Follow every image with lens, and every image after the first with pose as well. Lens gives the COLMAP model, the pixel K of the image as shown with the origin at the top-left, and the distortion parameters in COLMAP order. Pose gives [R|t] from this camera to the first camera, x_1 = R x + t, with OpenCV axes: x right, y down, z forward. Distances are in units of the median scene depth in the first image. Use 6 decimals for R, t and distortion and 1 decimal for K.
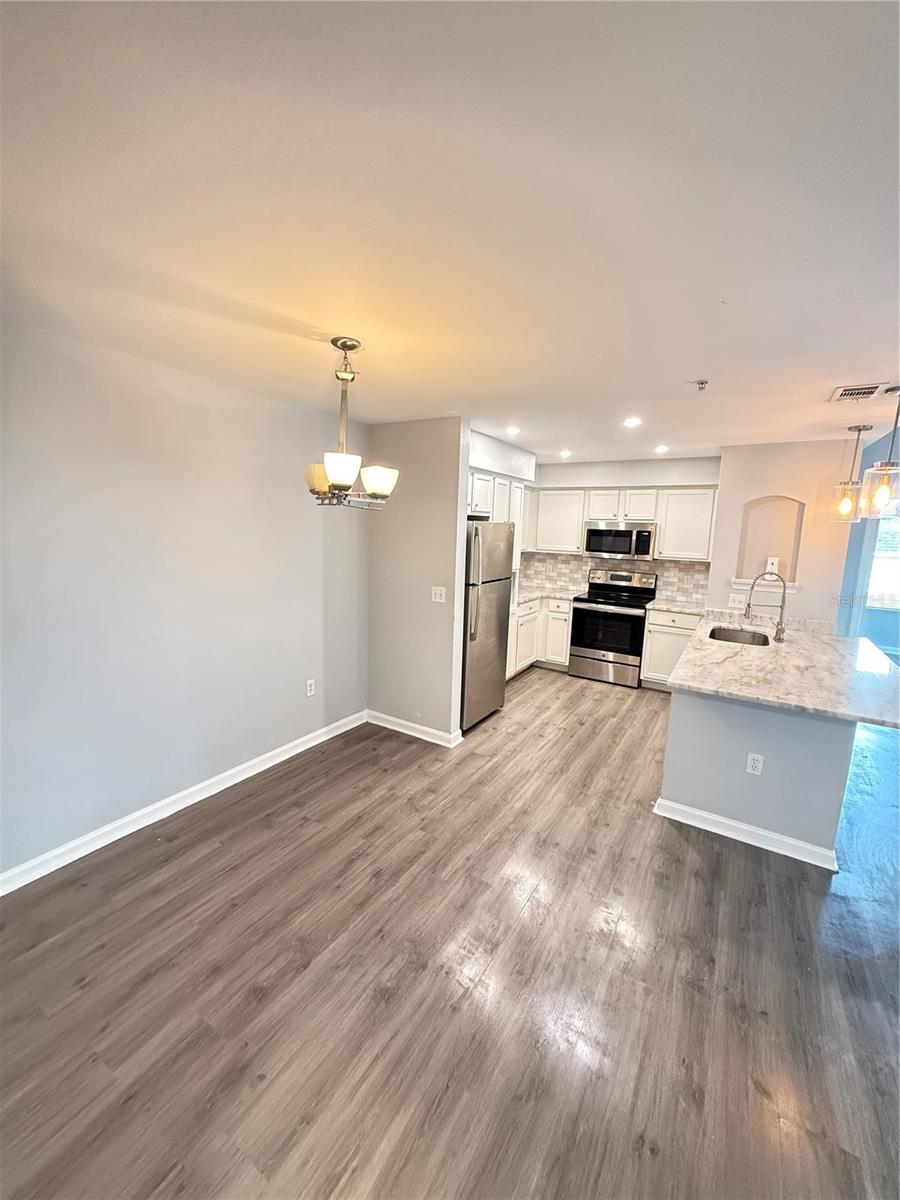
lens RADIAL K [[477.7, 0, 450.2], [0, 477.7, 595.5], [0, 0, 1]] dist [-0.003895, -0.000038]
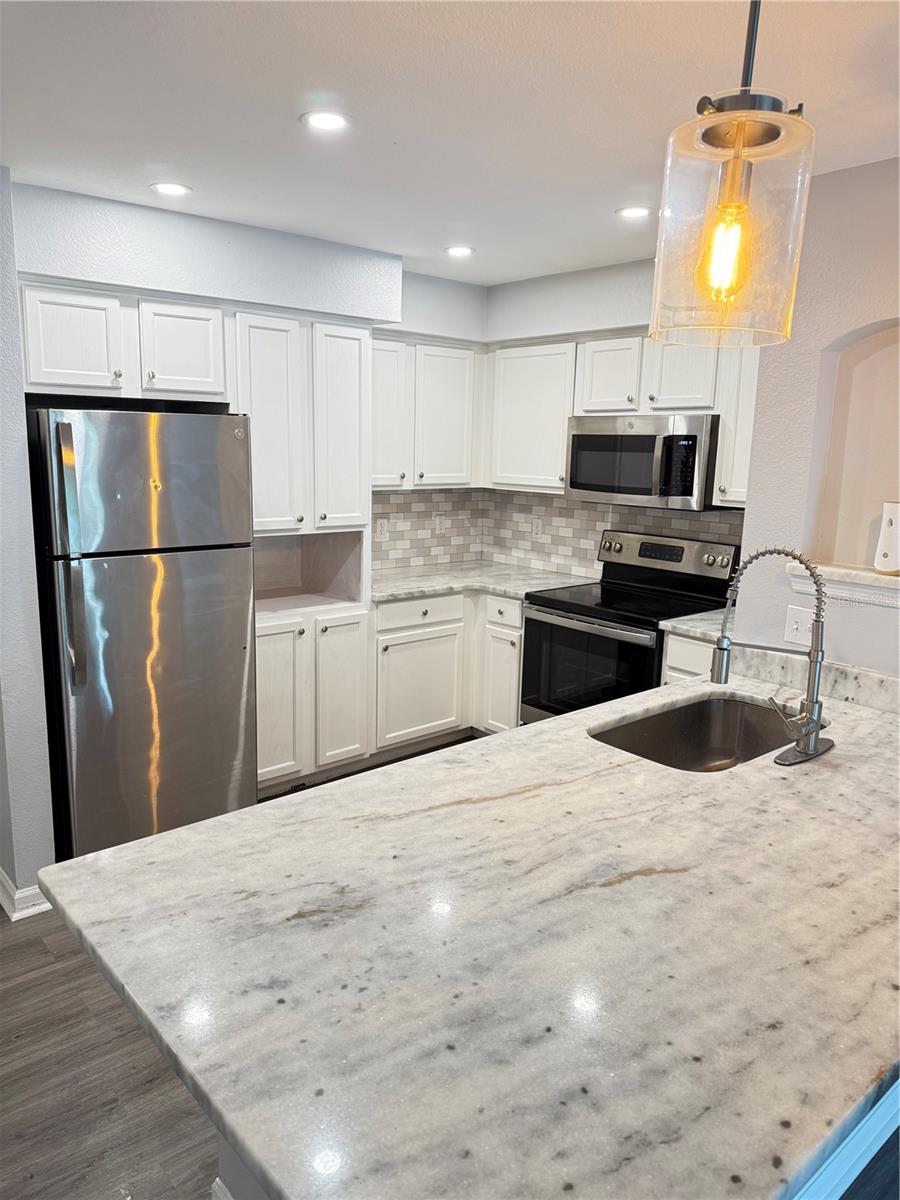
lens RADIAL K [[839.9, 0, 446.2], [0, 839.9, 599.5], [0, 0, 1]] dist [0.064803, -0.073319]
pose [[0.955708, 0.045836, -0.290727, 0.476294], [-0.036031, 0.998590, 0.038994, -0.020389], [0.292104, -0.026792, 0.956011, 0.286292]]
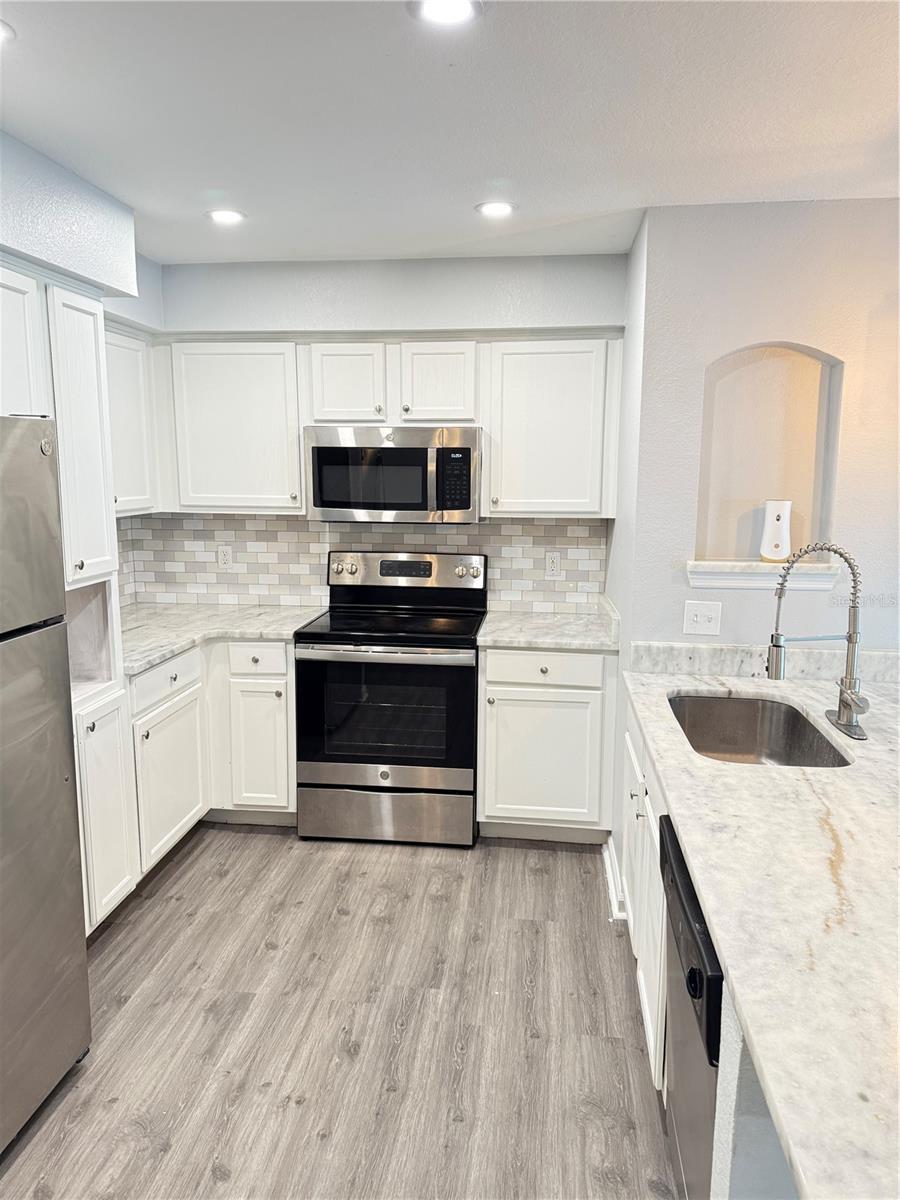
lens RADIAL K [[839.9, 0, 453.8], [0, 839.9, 601.4], [0, 0, 1]] dist [0.064803, -0.073319]
pose [[0.903365, -0.095795, 0.418037, 0.115202], [0.085037, 0.995391, 0.044335, -0.044381], [-0.420357, -0.004502, 0.907348, 0.409778]]
